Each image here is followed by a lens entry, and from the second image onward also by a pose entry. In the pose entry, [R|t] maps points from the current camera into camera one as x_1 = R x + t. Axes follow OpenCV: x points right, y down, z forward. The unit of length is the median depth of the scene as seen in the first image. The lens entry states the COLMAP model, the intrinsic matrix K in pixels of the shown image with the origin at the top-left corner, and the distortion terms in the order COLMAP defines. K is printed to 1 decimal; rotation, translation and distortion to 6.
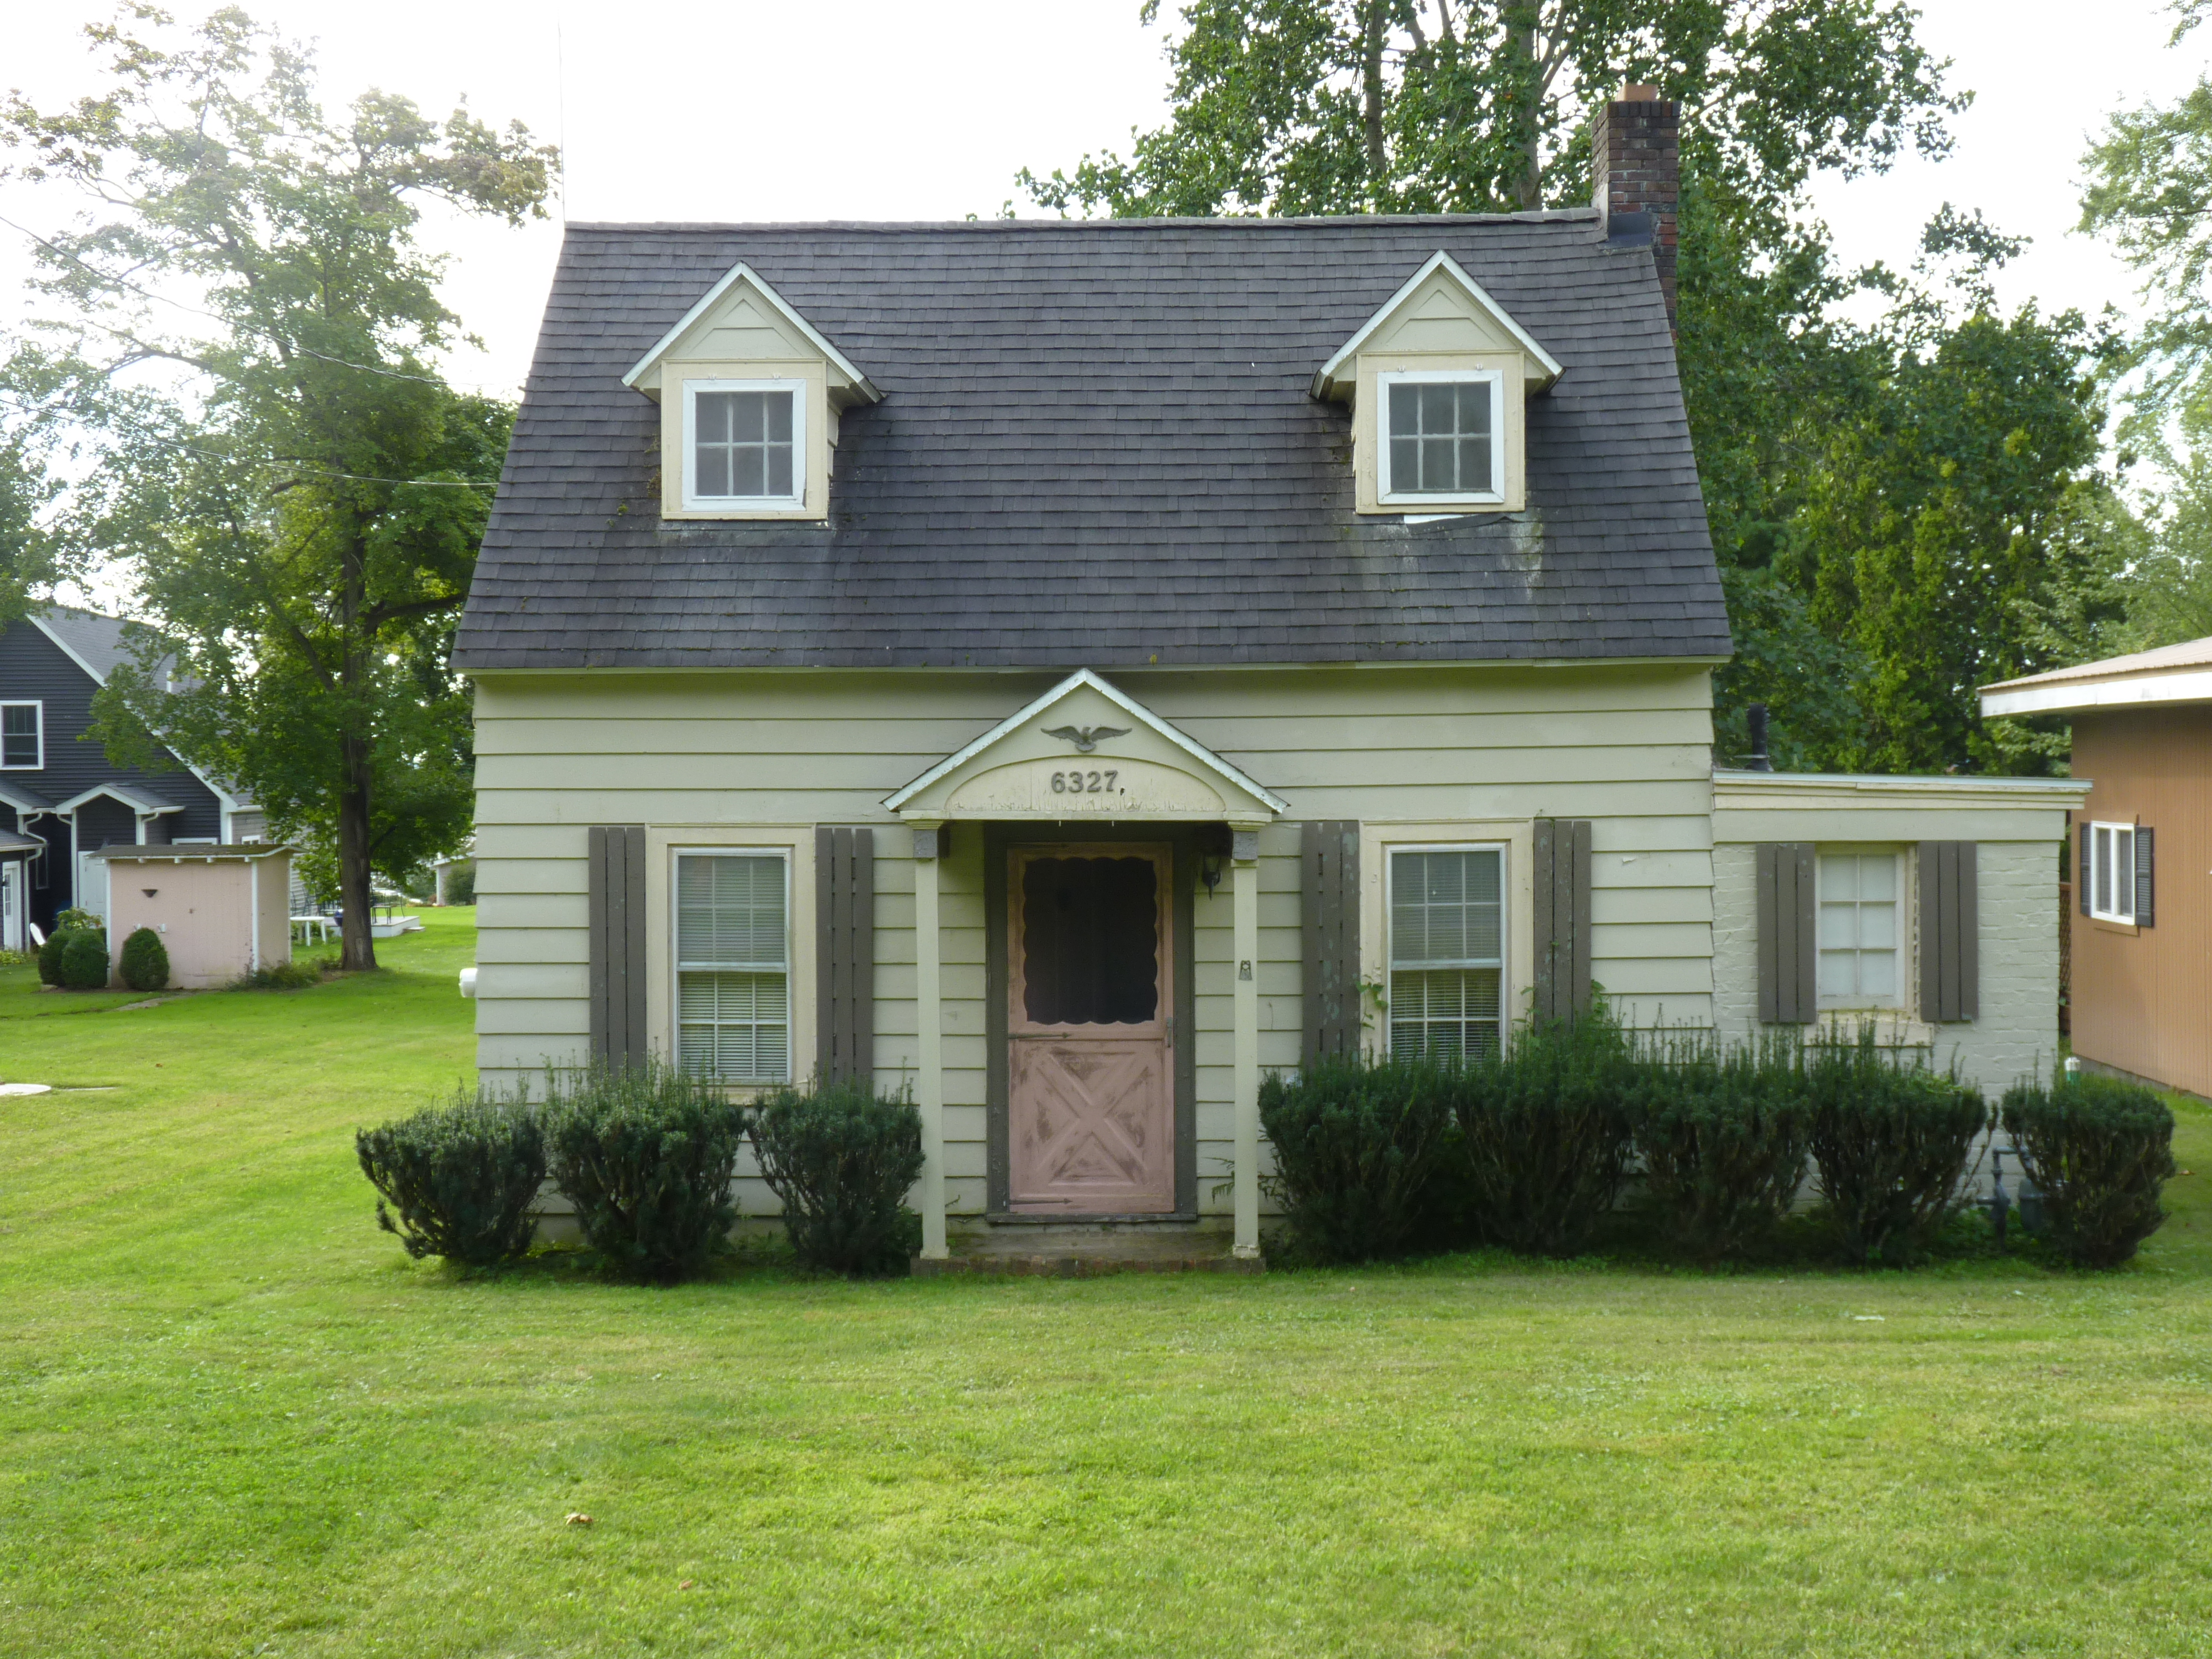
lens RADIAL K [[2715.9, 0, 1107.6], [0, 2715.9, 840.4], [0, 0, 1]] dist [0.020517, 0.000000]
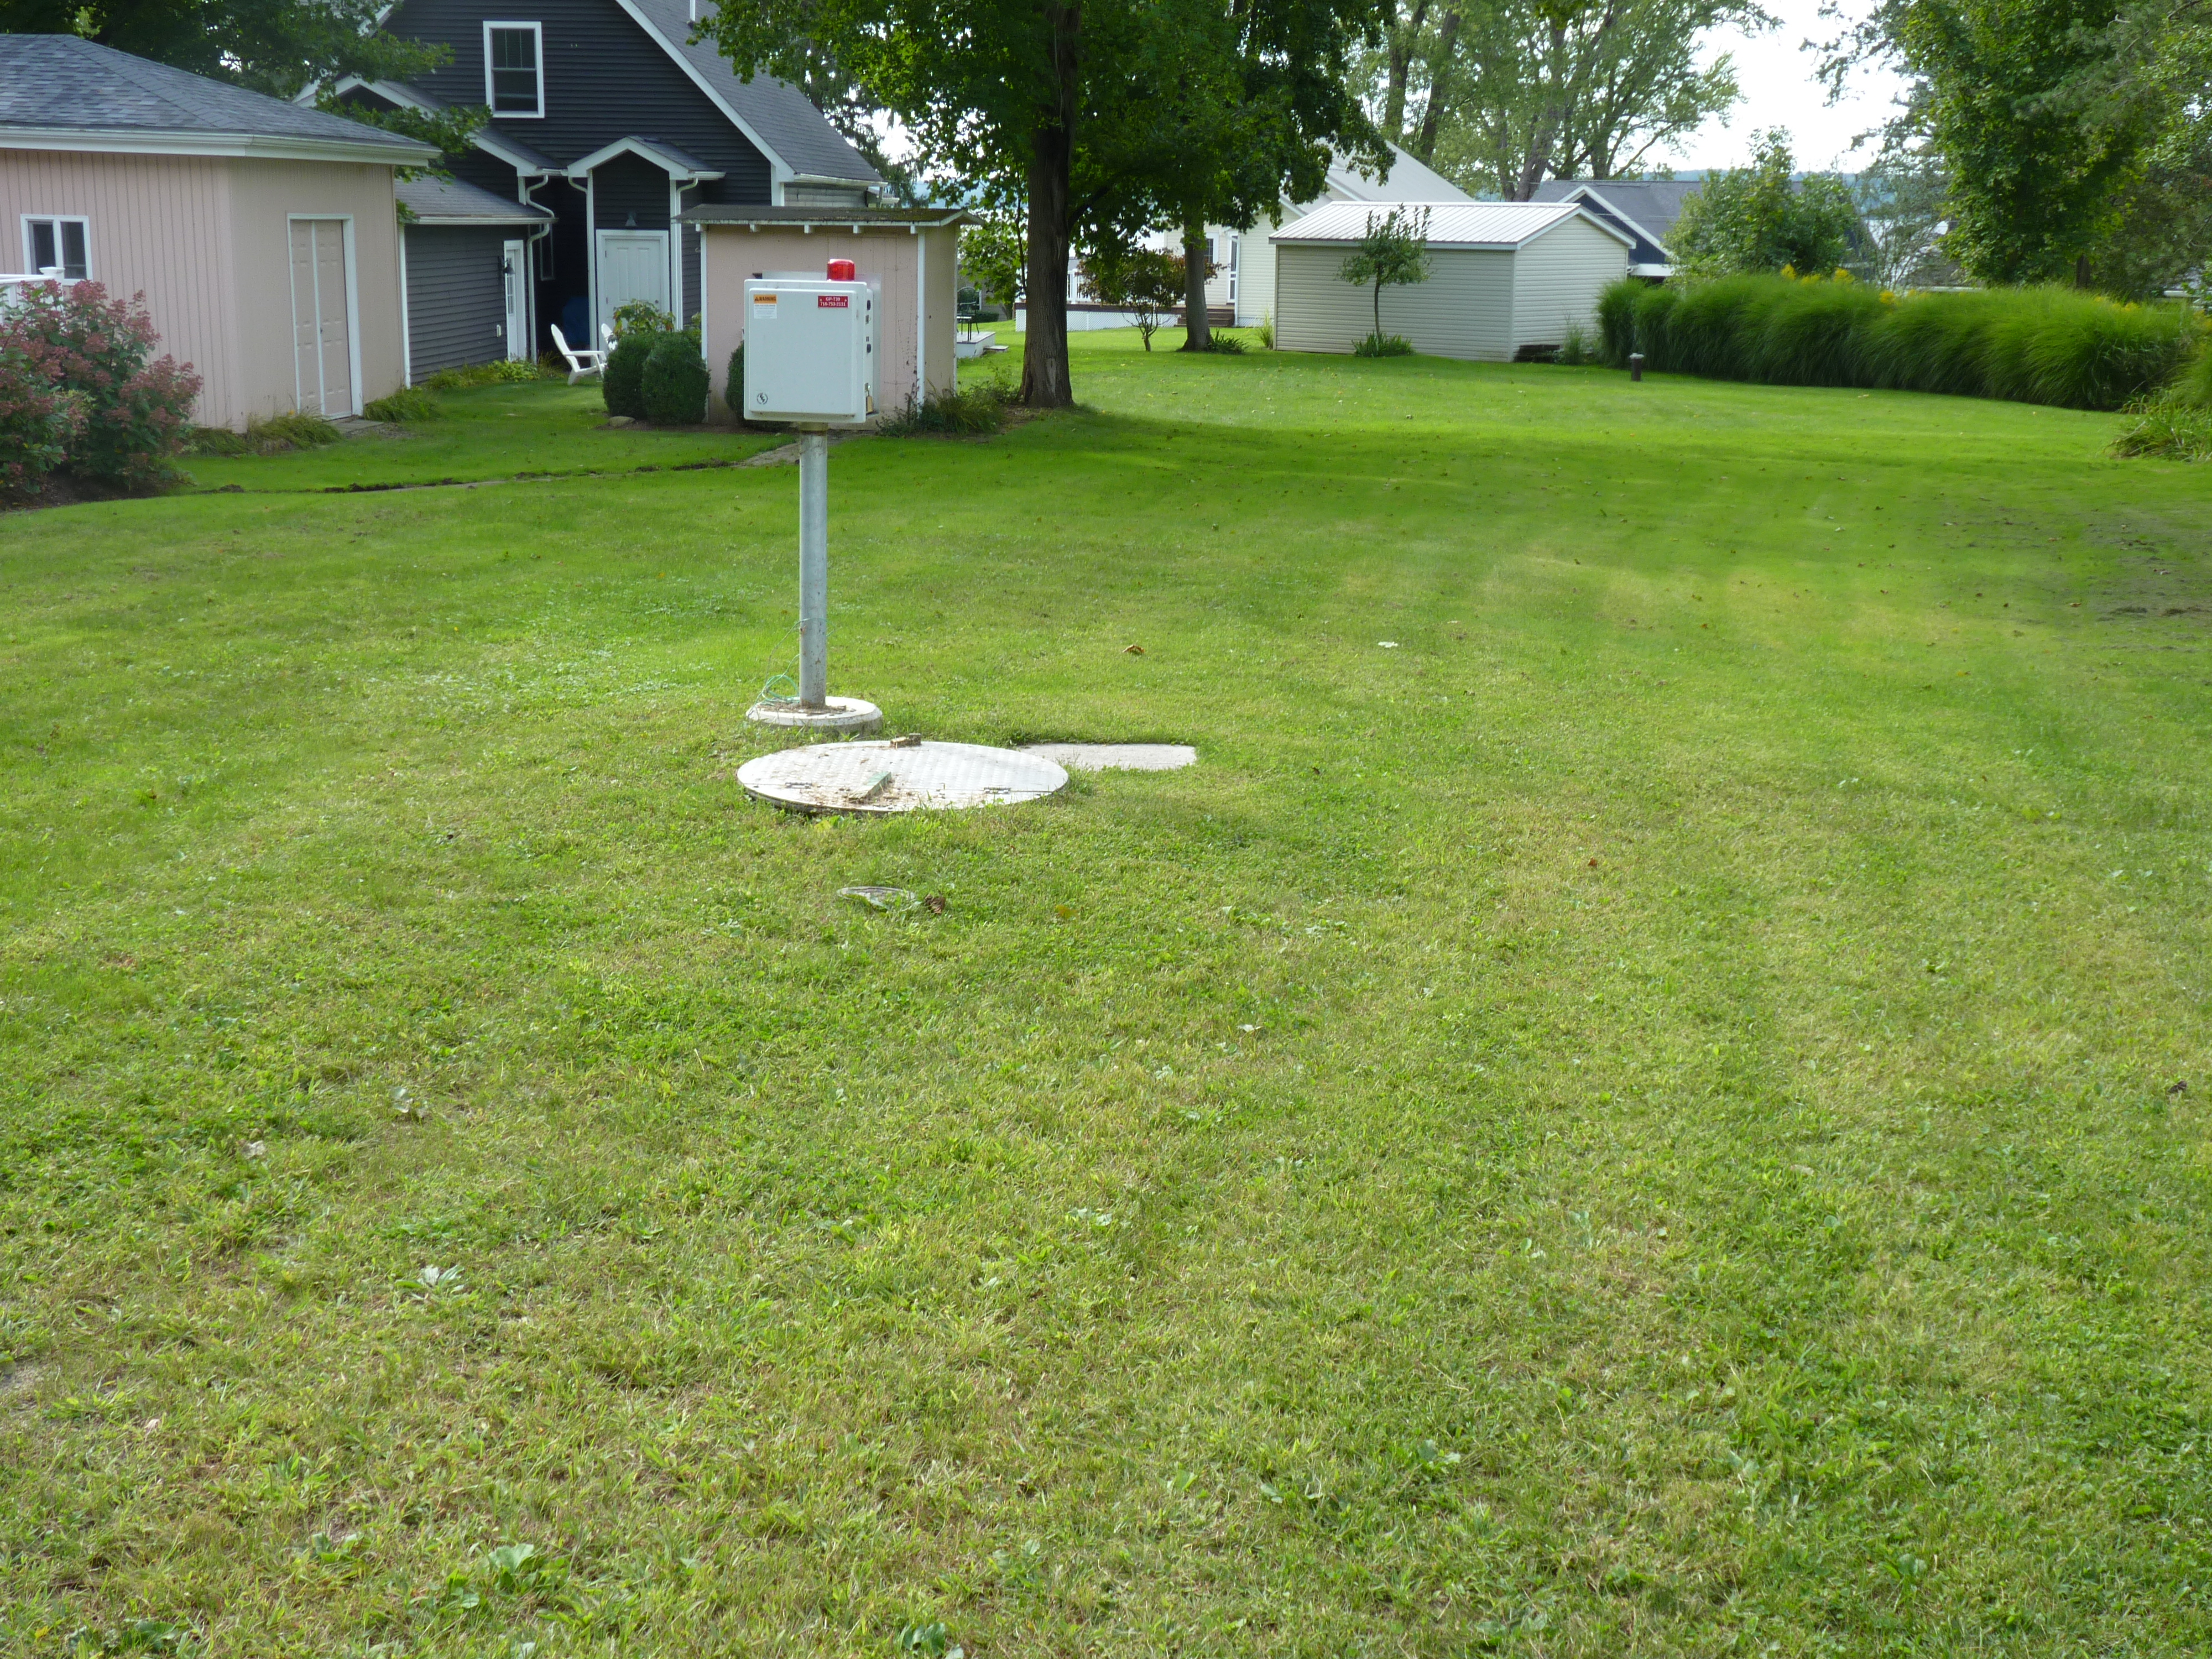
lens RADIAL K [[2715.9, 0, 1104.2], [0, 2715.9, 835.7], [0, 0, 1]] dist [0.020517, 0.000000]
pose [[0.989714, 0.052527, -0.133069, -0.544366], [-0.024526, 0.978683, 0.203907, 0.046424], [0.140943, -0.198546, 0.969905, 1.084076]]
